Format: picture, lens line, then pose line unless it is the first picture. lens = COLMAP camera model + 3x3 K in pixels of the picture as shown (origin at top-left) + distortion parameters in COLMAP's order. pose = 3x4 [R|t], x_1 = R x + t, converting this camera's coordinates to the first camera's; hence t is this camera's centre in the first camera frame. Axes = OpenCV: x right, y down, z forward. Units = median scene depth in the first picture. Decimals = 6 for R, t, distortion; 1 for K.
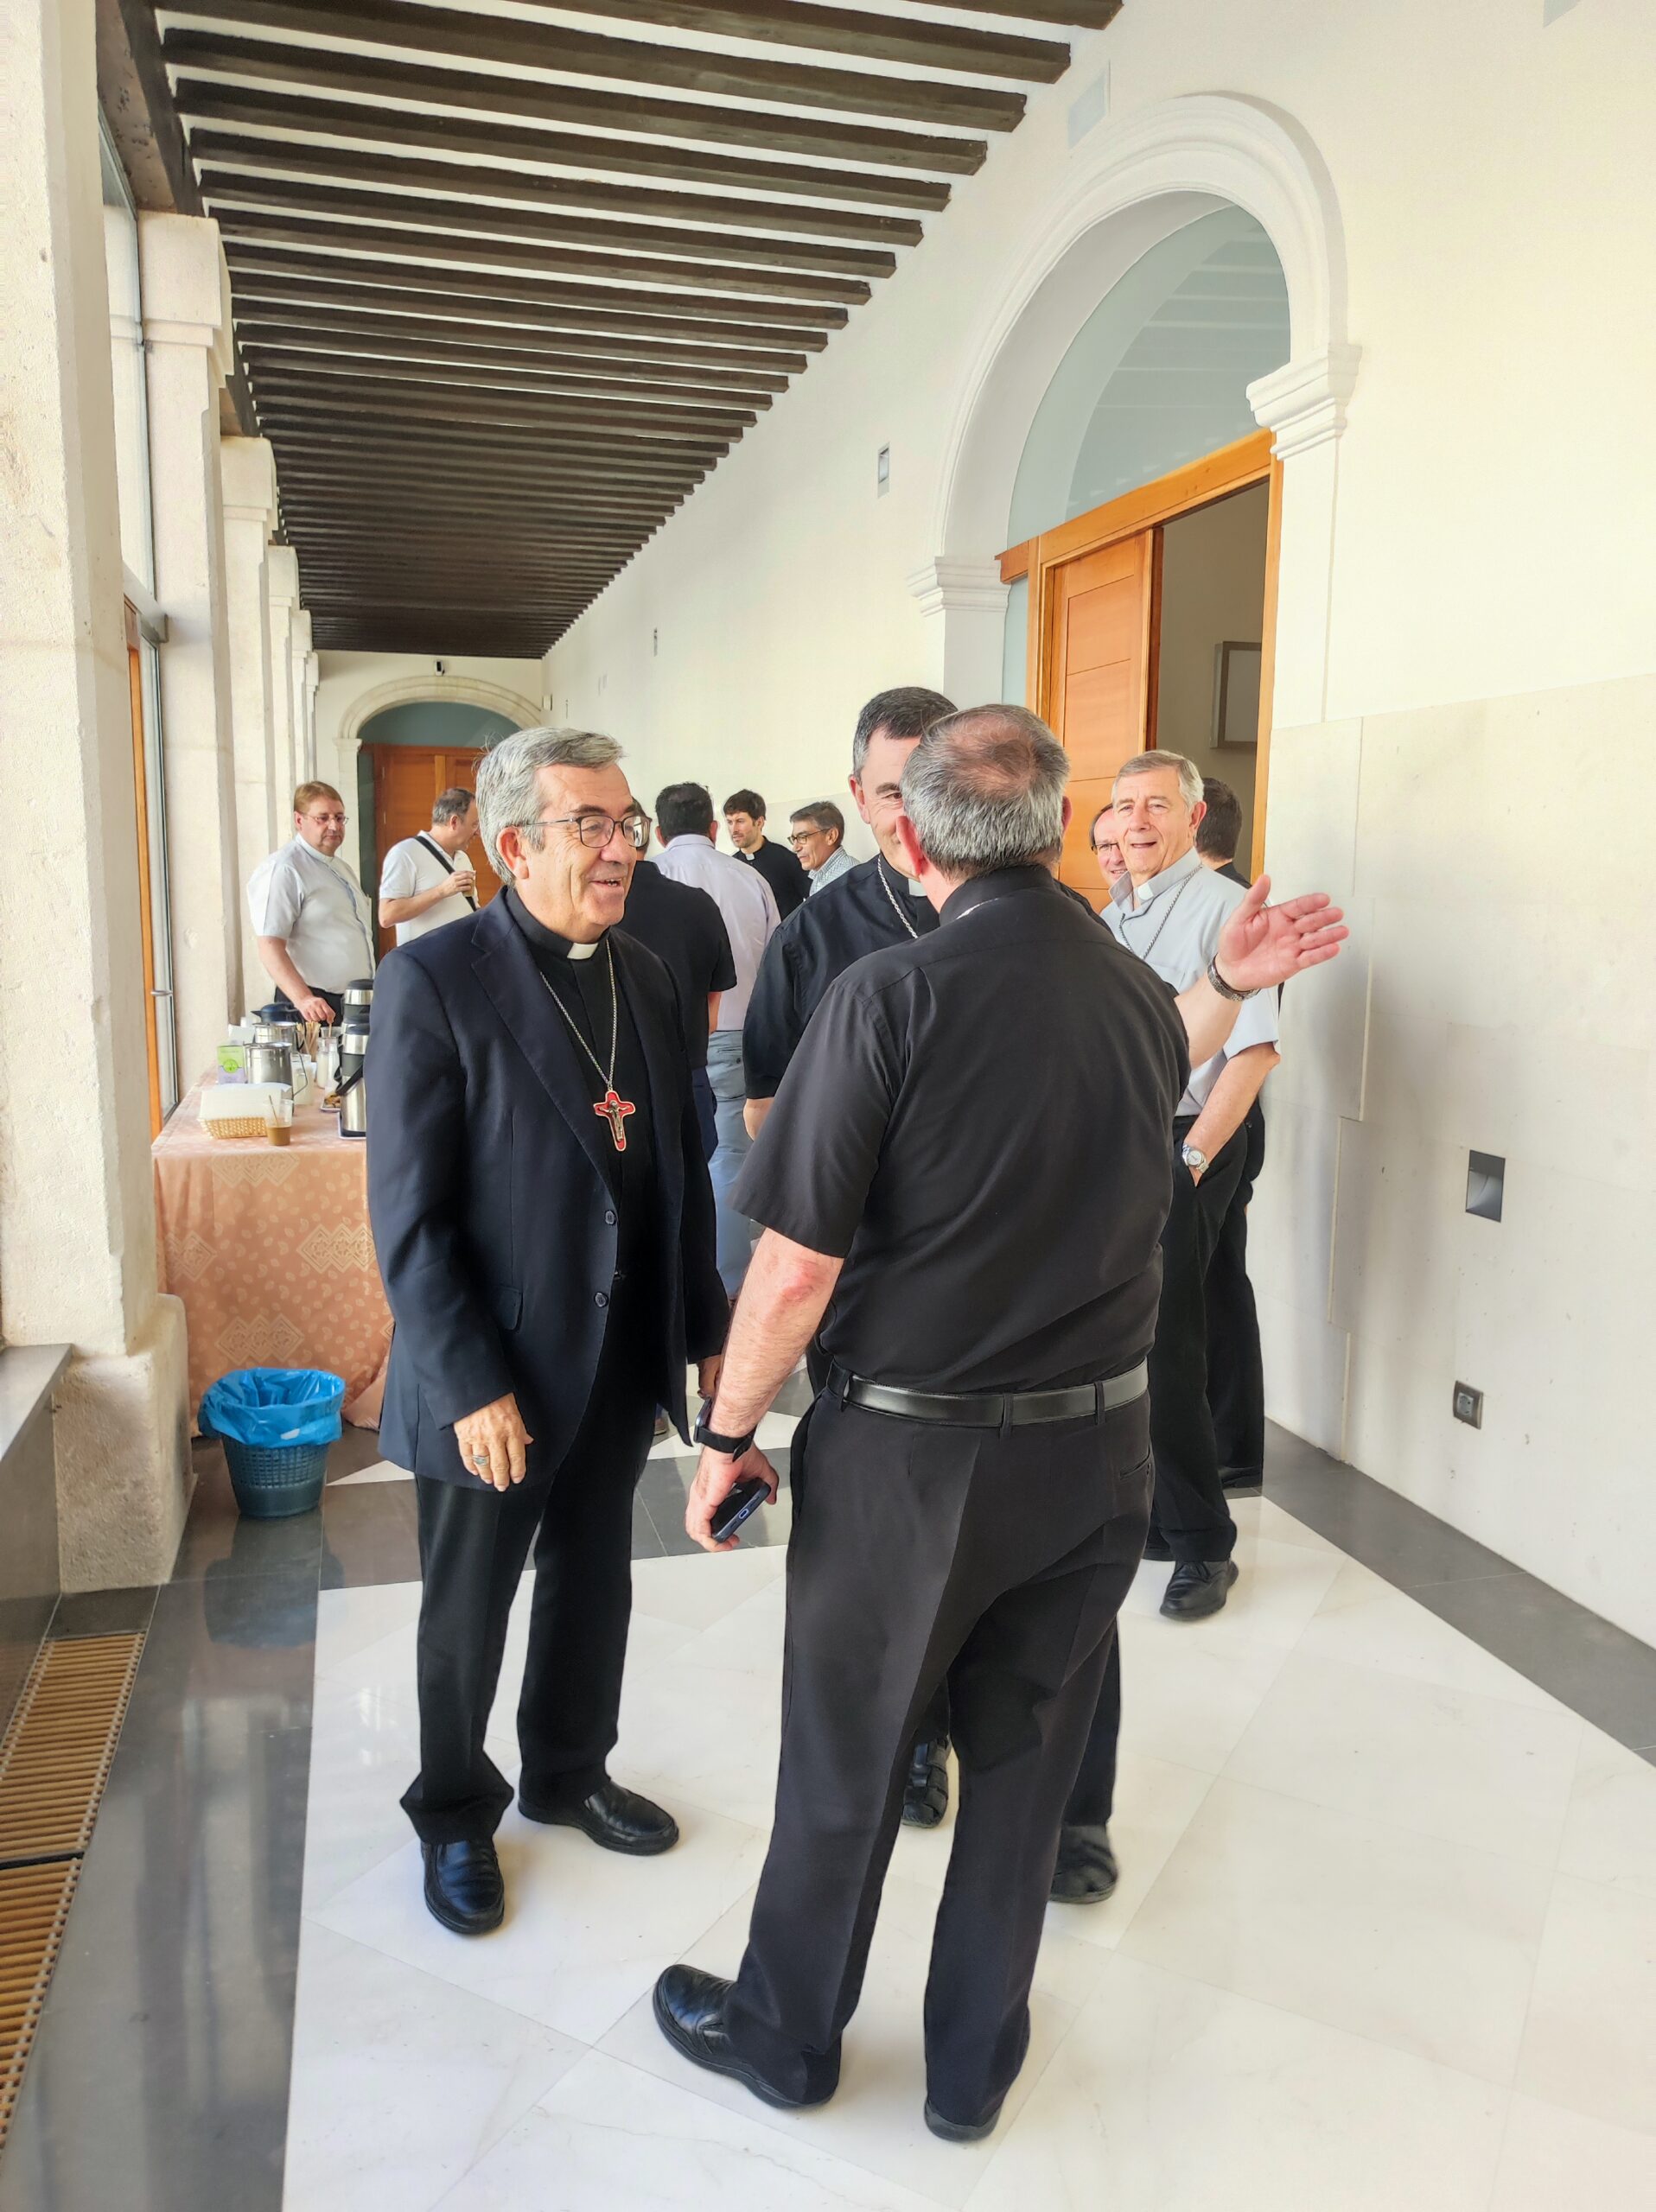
lens RADIAL K [[1639.1, 0, 839.4], [0, 1639.1, 1101.4], [0, 0, 1]] dist [0.020624, -0.004952]
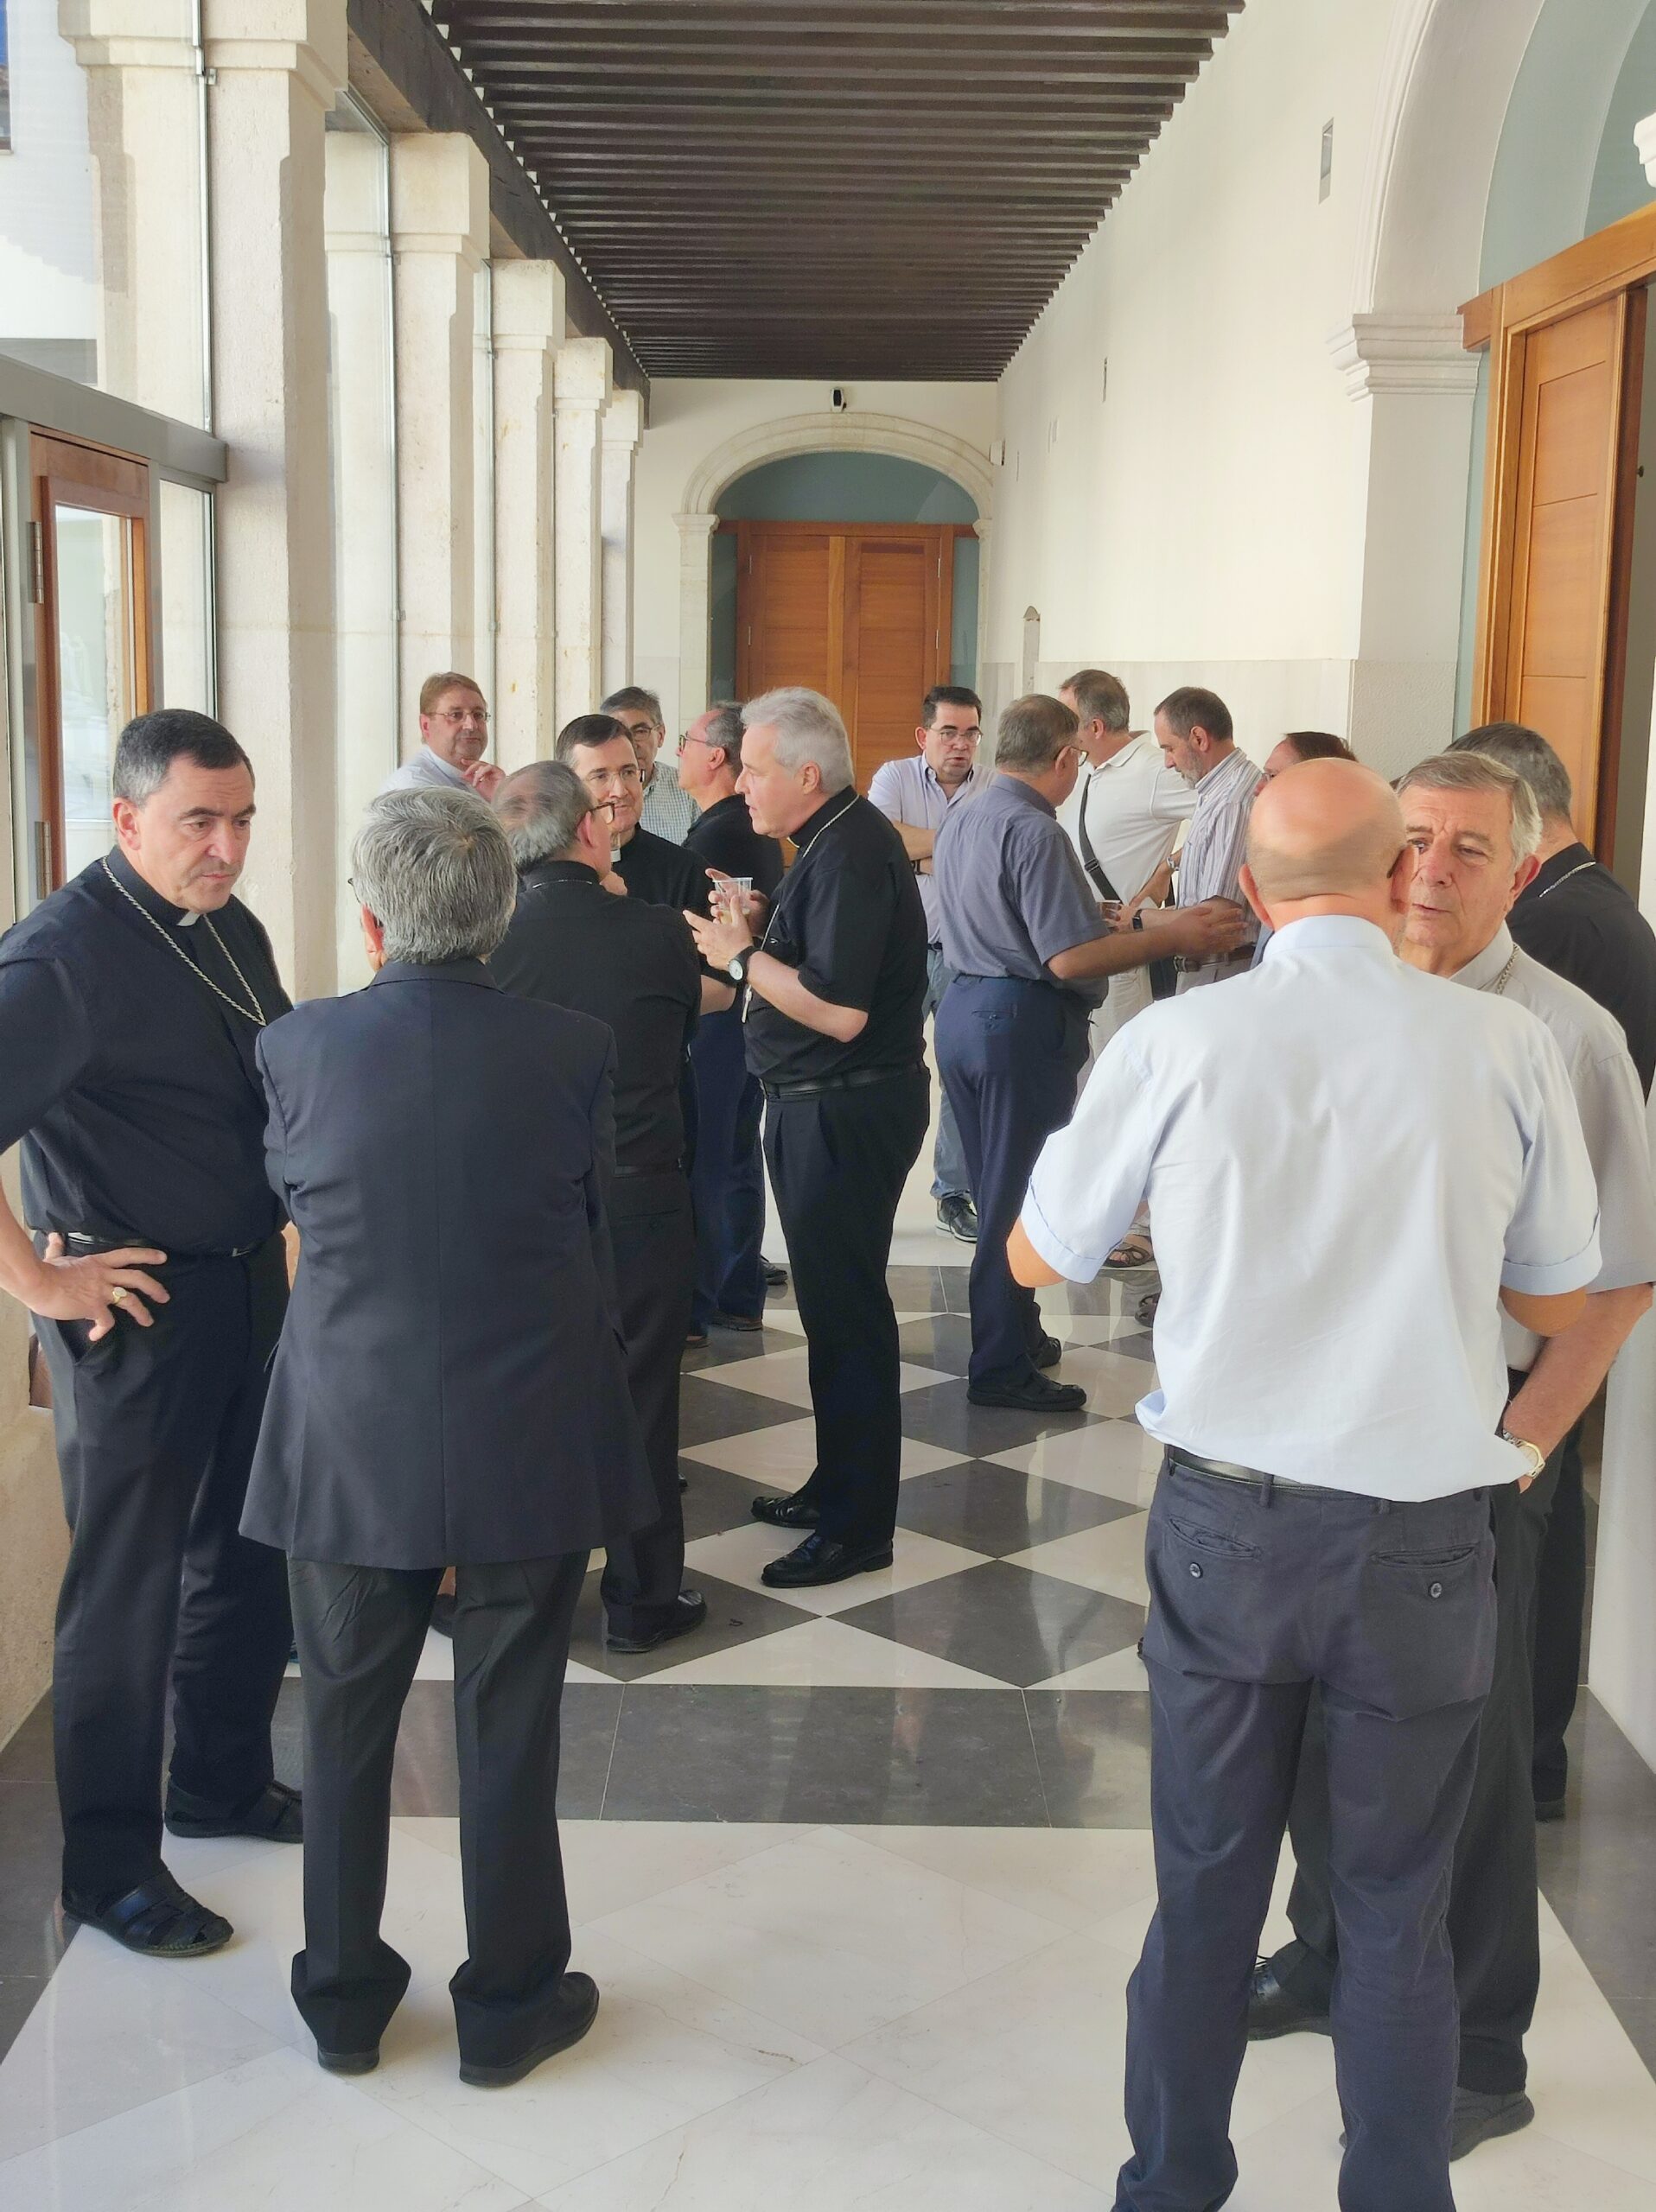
lens RADIAL K [[2749.4, 0, 818.2], [0, 2749.4, 1105.6], [0, 0, 1]] dist [0.025329, 0.000000]
pose [[0.960755, 0.049921, -0.272869, 0.178381], [-0.046330, 0.998734, 0.019591, -0.041641], [0.273502, -0.006180, 0.961852, -0.086890]]
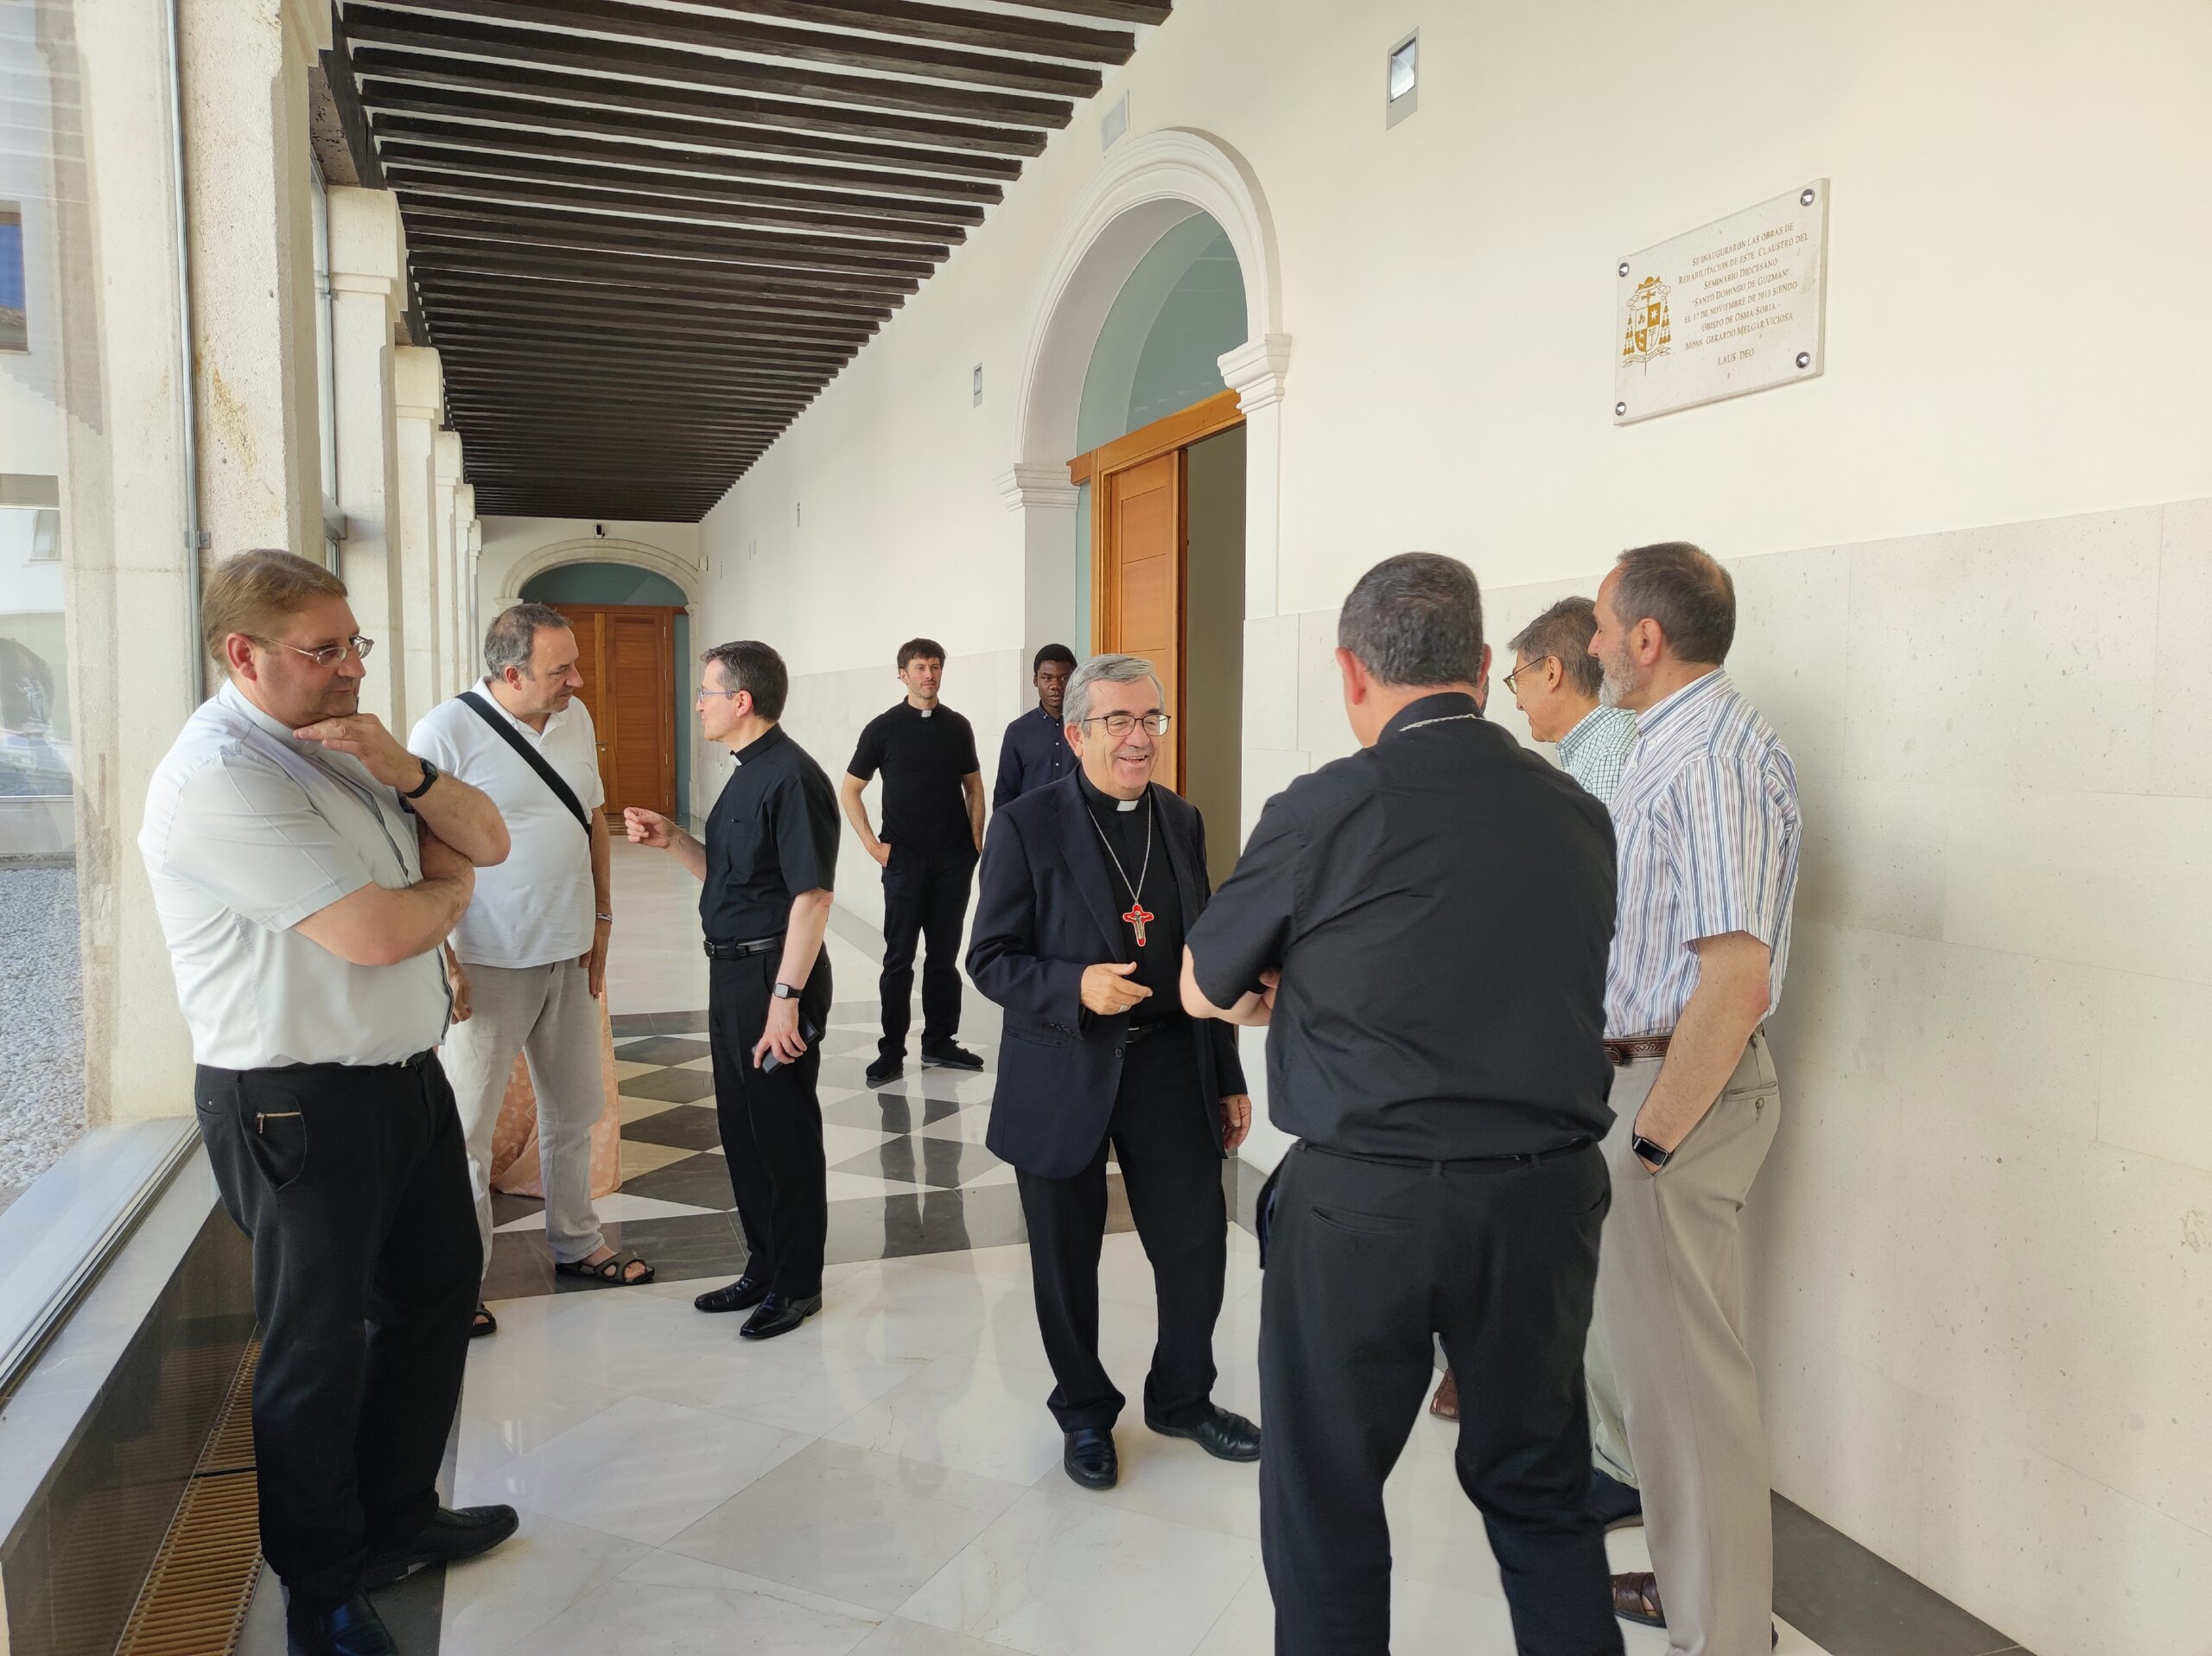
lens RADIAL K [[1639.1, 0, 1117.4], [0, 1639.1, 833.1], [0, 0, 1]] dist [0.020624, -0.004952]
pose [[0.997884, -0.012458, 0.063812, 0.057838], [0.016767, 0.997582, -0.067447, 0.015856], [-0.062818, 0.068375, 0.995680, -0.175727]]
